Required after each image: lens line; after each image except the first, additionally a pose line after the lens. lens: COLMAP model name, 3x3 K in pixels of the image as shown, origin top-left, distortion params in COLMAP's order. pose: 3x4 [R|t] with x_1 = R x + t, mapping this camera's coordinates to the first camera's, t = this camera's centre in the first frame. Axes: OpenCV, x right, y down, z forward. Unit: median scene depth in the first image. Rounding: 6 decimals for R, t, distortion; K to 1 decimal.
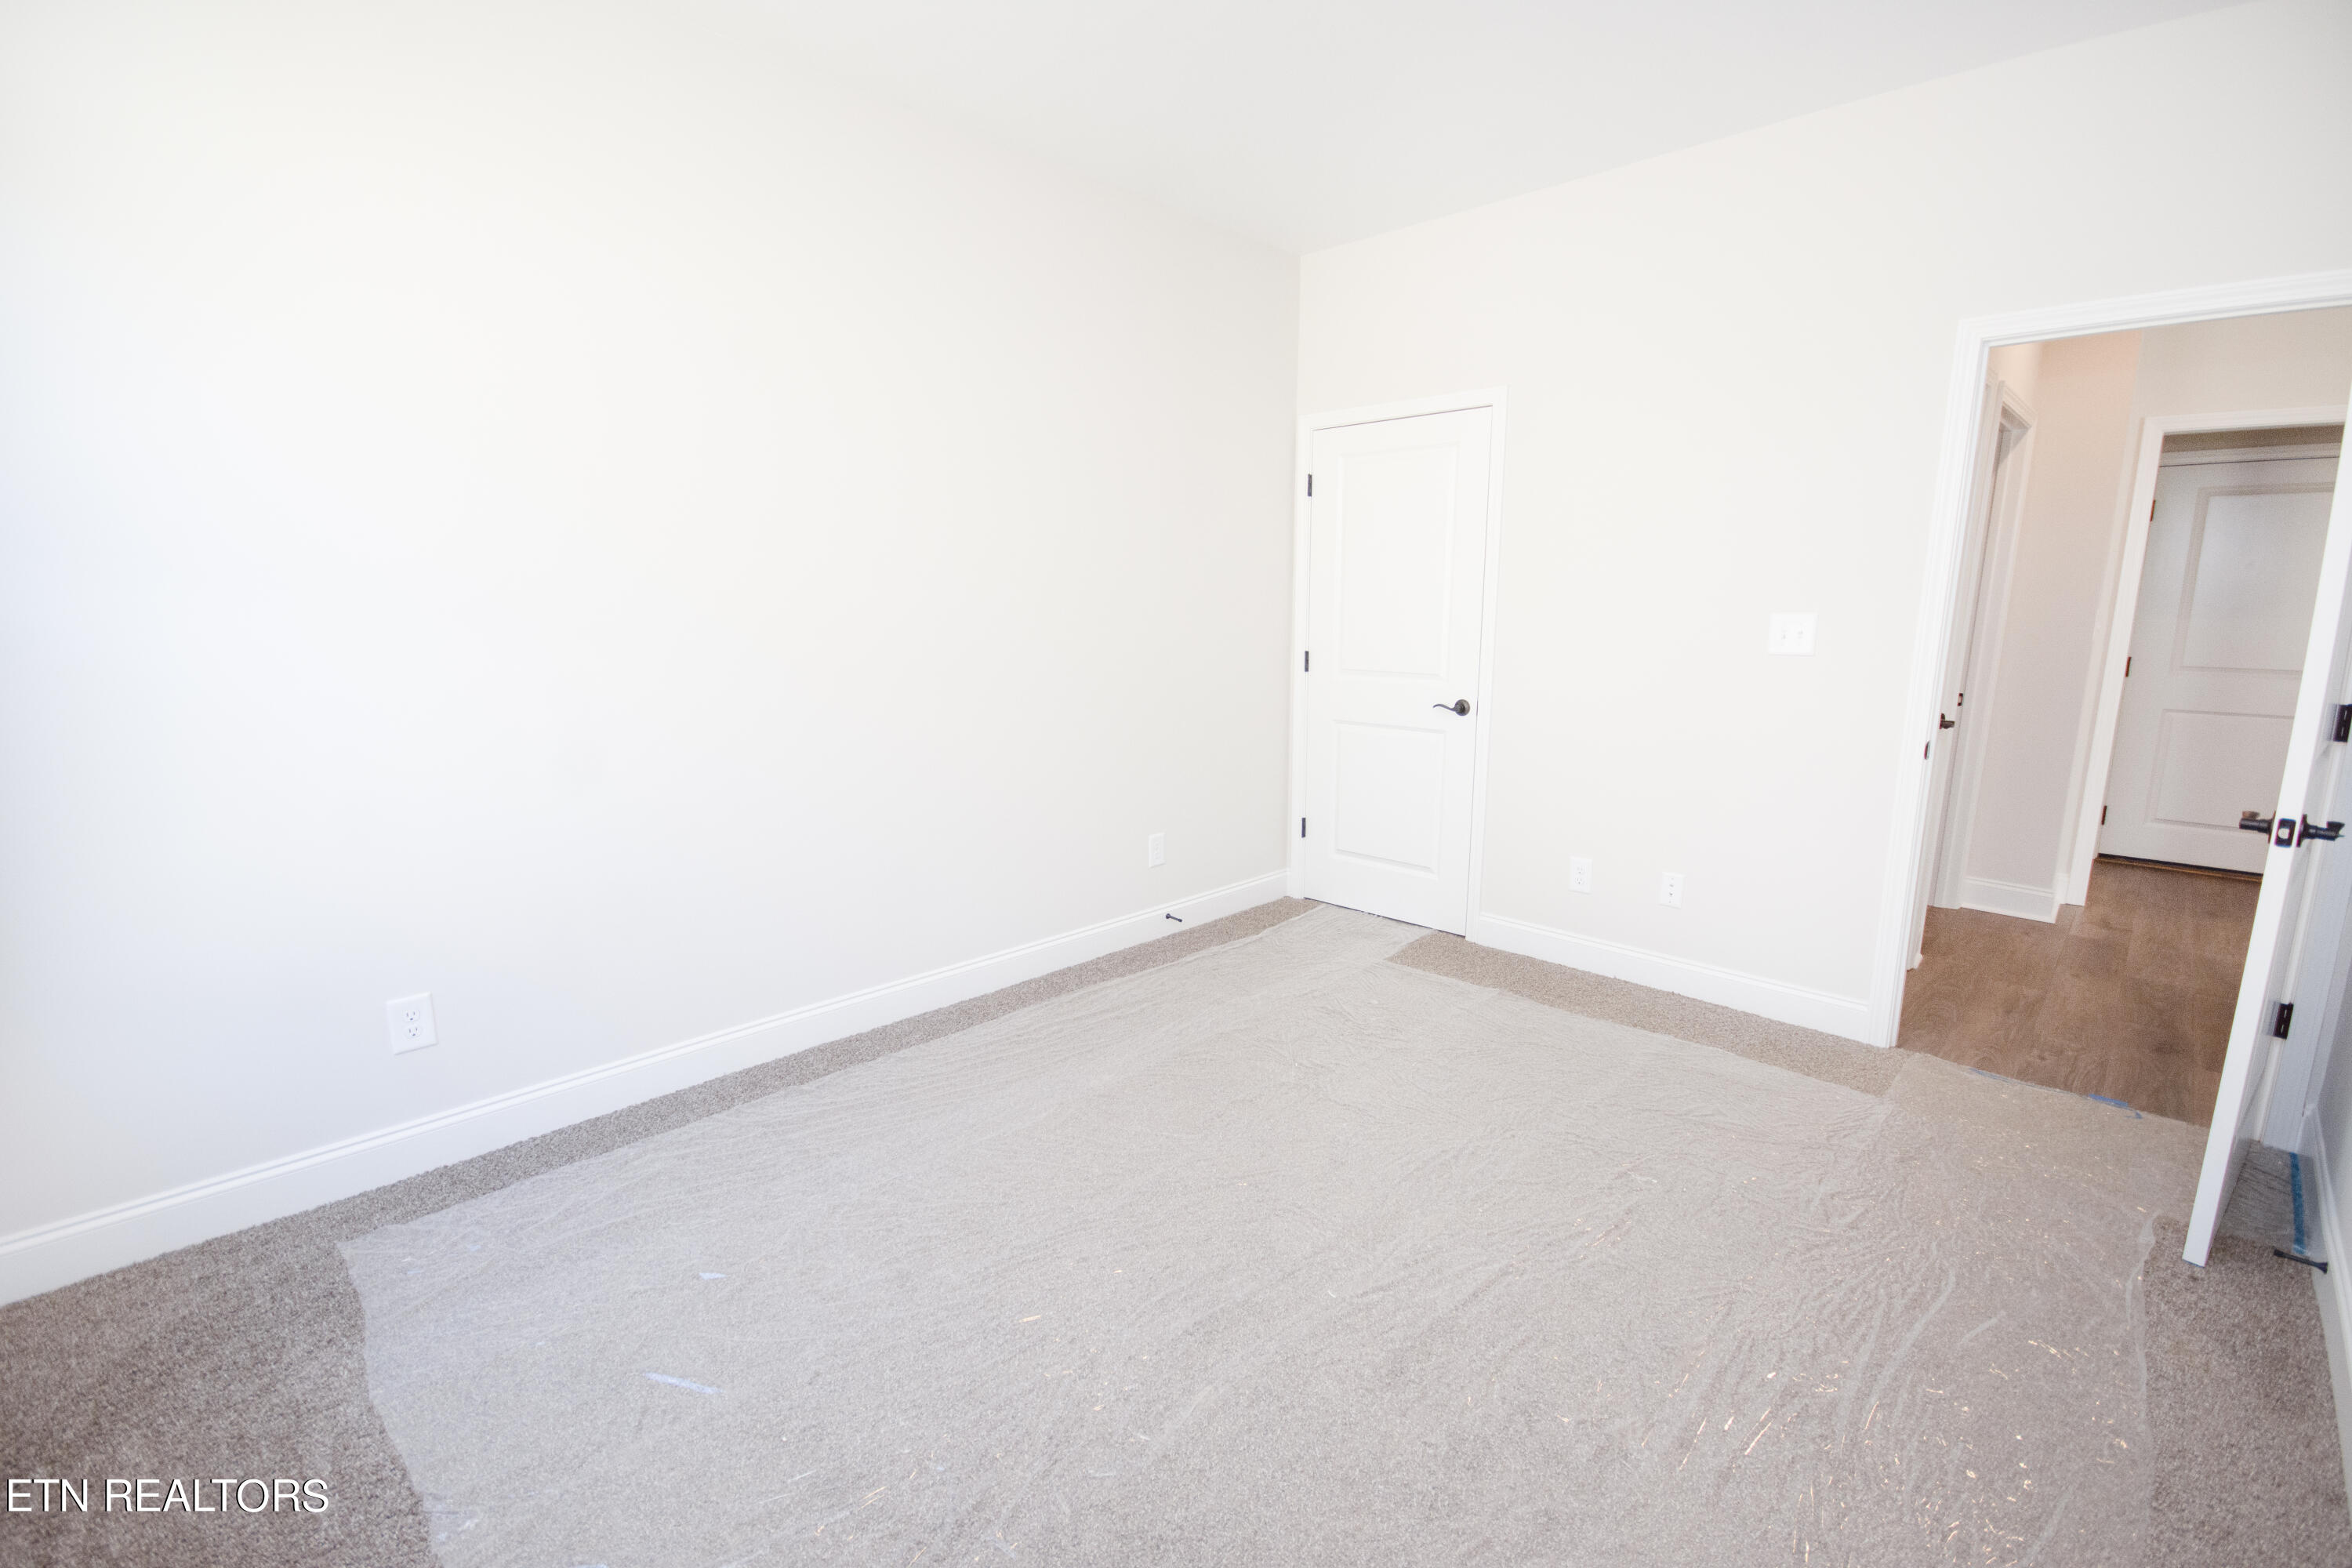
lens RADIAL K [[1039.4, 0, 1165.8], [0, 1039.4, 793.1], [0, 0, 1]] dist [0.002630, -0.013768]
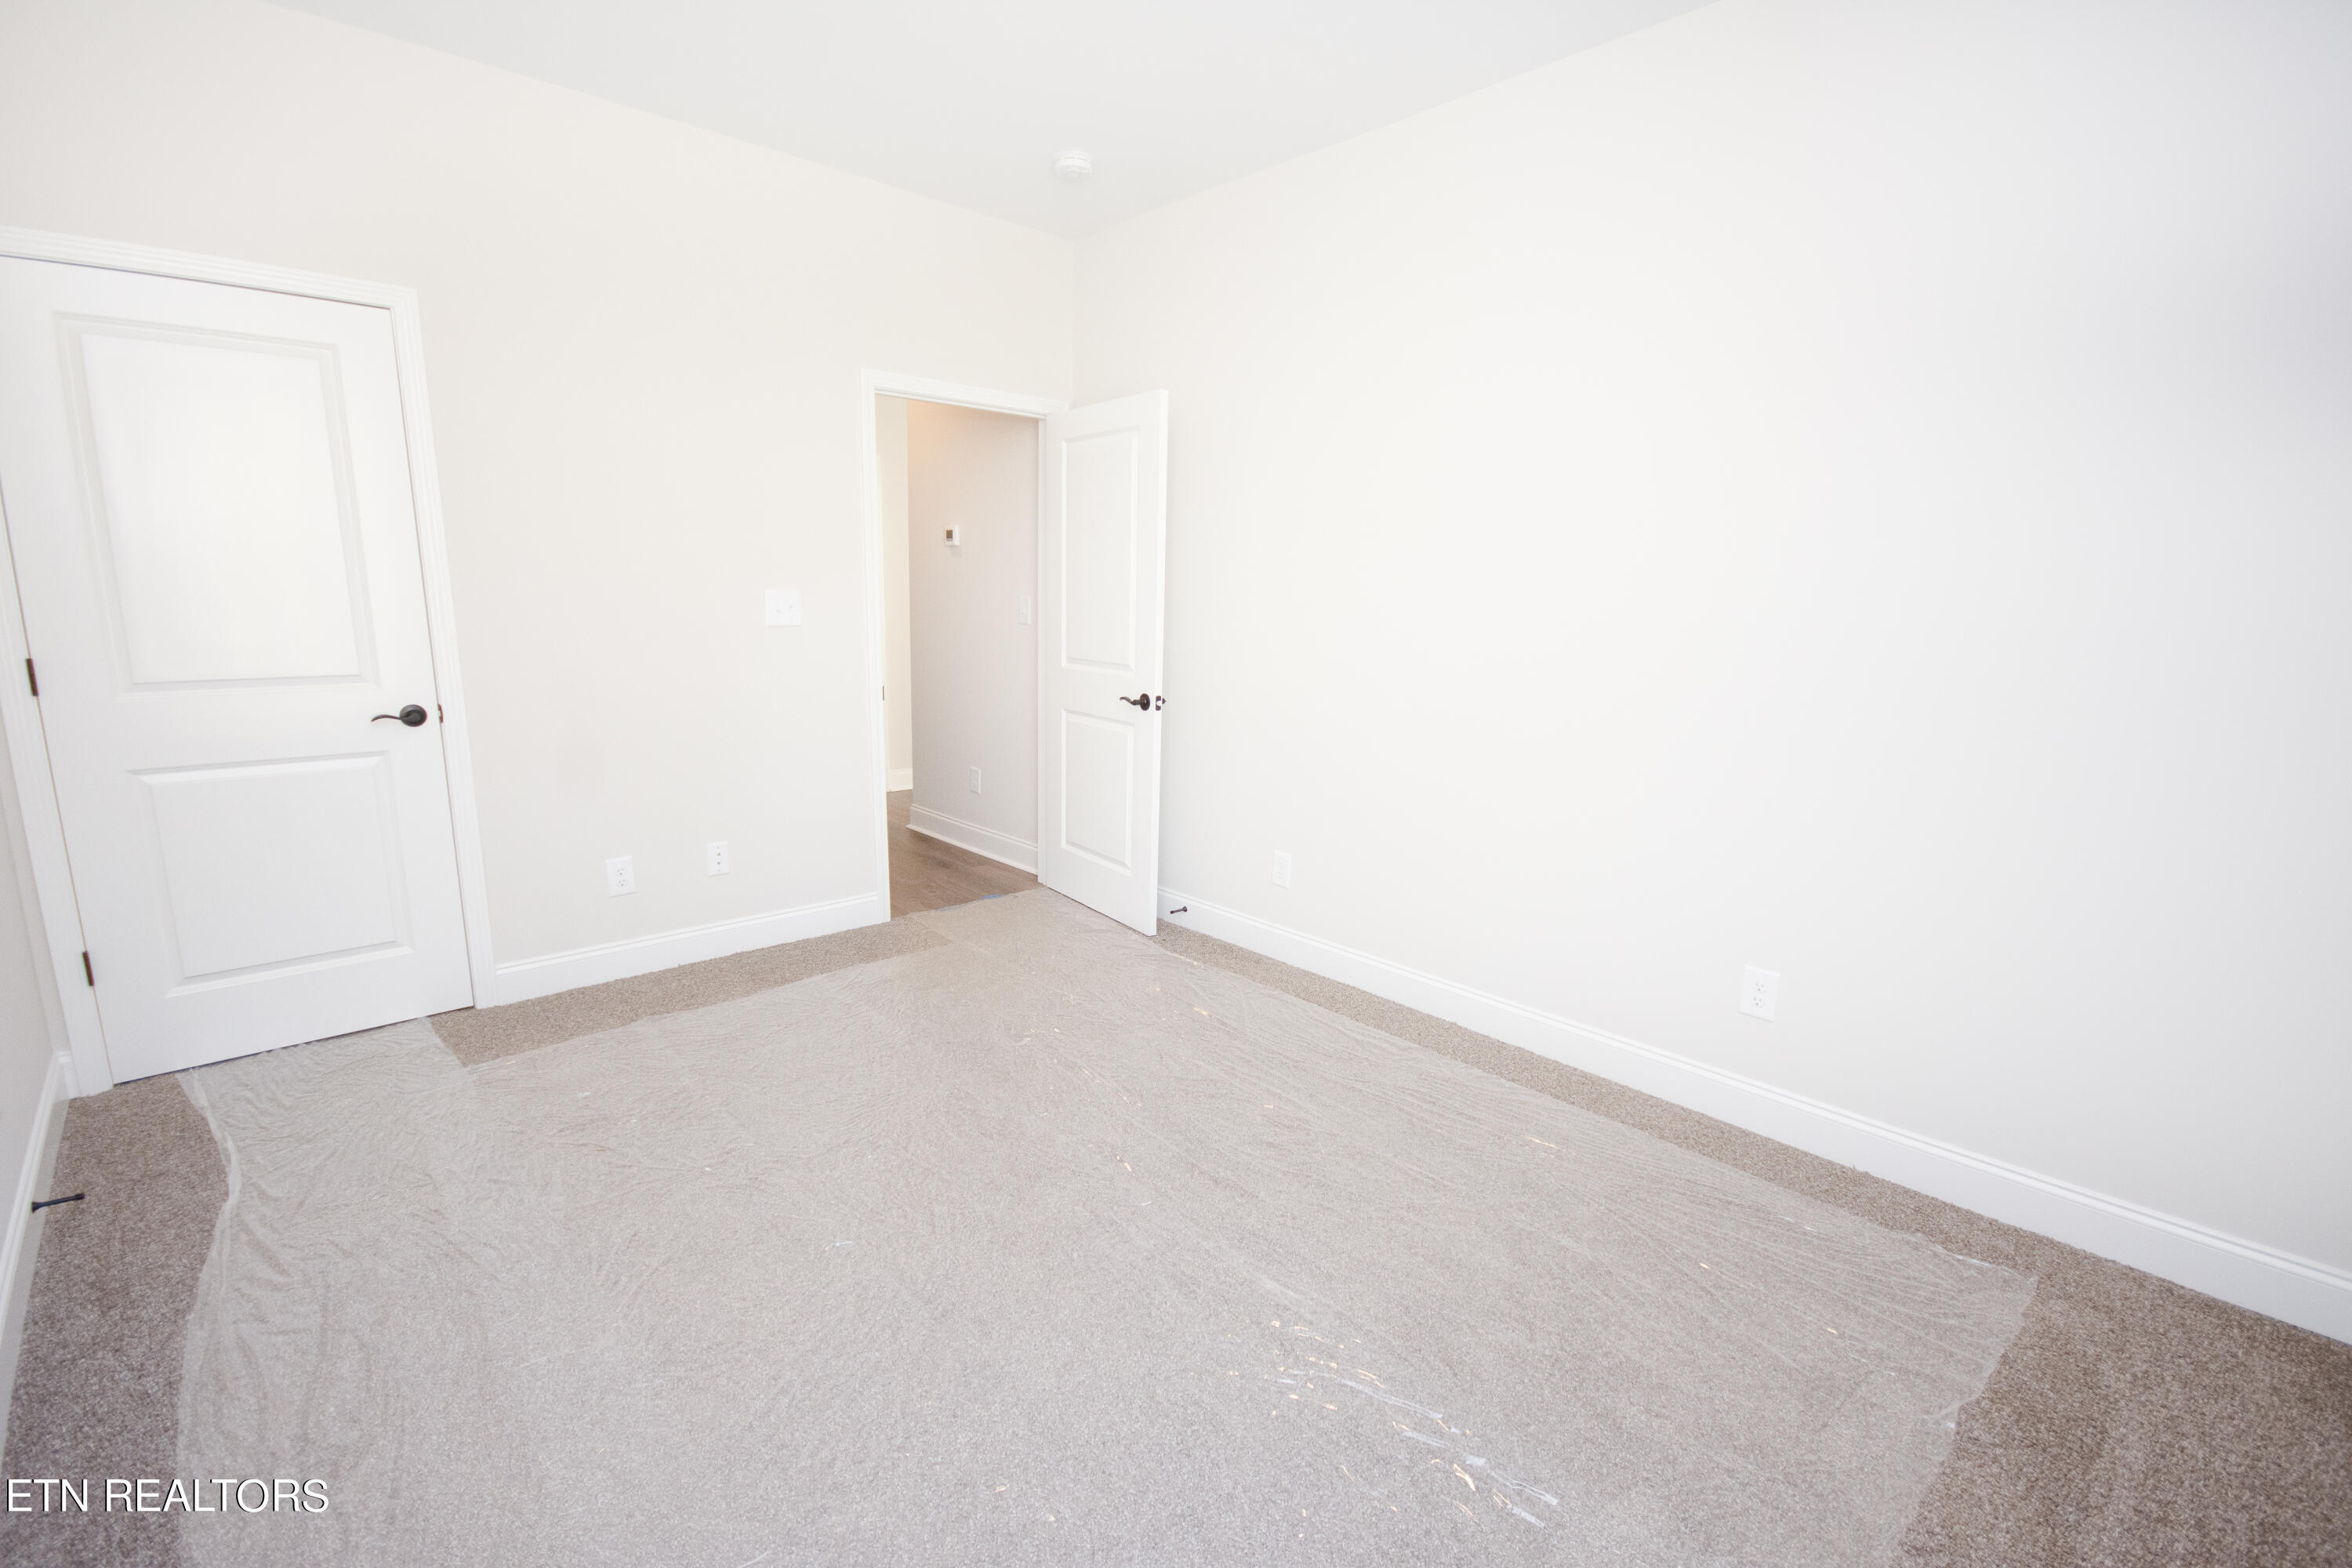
lens RADIAL K [[1039.4, 0, 1165.8], [0, 1039.4, 793.1], [0, 0, 1]] dist [0.002630, -0.013768]
pose [[0.026051, -0.199552, 0.979541, -0.469997], [0.155388, 0.968772, 0.193225, -0.094395], [-0.987510, 0.147175, 0.056246, 0.463746]]
